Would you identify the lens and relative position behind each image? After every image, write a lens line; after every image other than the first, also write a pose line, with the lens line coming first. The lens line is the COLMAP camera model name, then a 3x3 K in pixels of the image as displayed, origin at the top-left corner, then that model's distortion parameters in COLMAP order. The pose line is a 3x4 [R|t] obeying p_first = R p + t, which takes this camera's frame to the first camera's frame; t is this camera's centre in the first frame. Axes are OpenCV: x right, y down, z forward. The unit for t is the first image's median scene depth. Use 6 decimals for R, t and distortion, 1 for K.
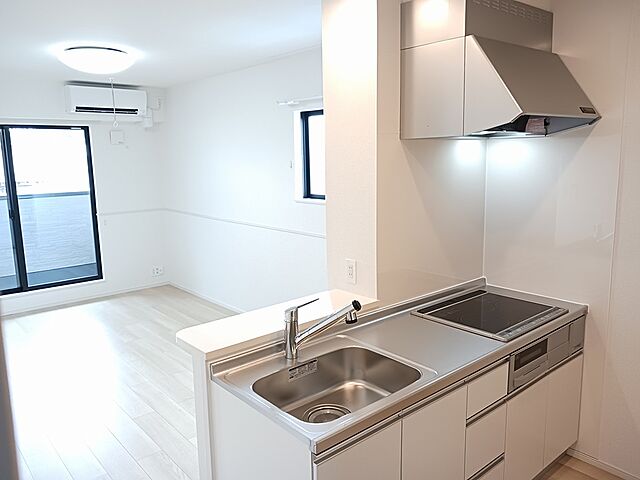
lens RADIAL K [[503.6, 0, 313.7], [0, 503.6, 240.0], [0, 0, 1]] dist [-0.016628, 0.030724]
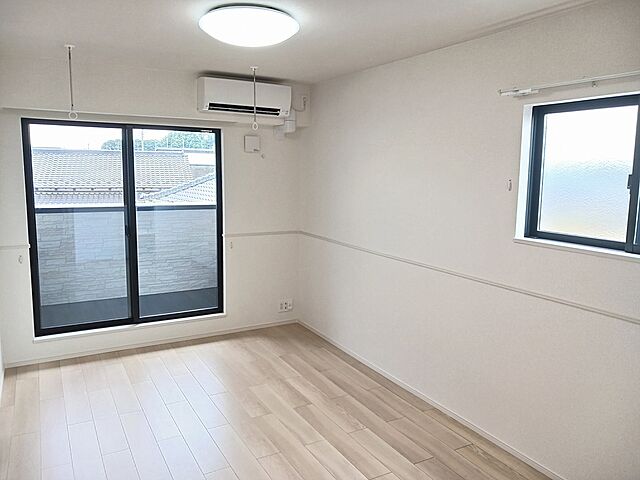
lens RADIAL K [[492.1, 0, 326.7], [0, 492.1, 245.3], [0, 0, 1]] dist [0.009692, -0.021008]
pose [[0.983389, 0.070924, -0.167083, -0.129459], [-0.071638, 0.997429, 0.001756, -0.049595], [0.166778, 0.010243, 0.985941, 0.235188]]
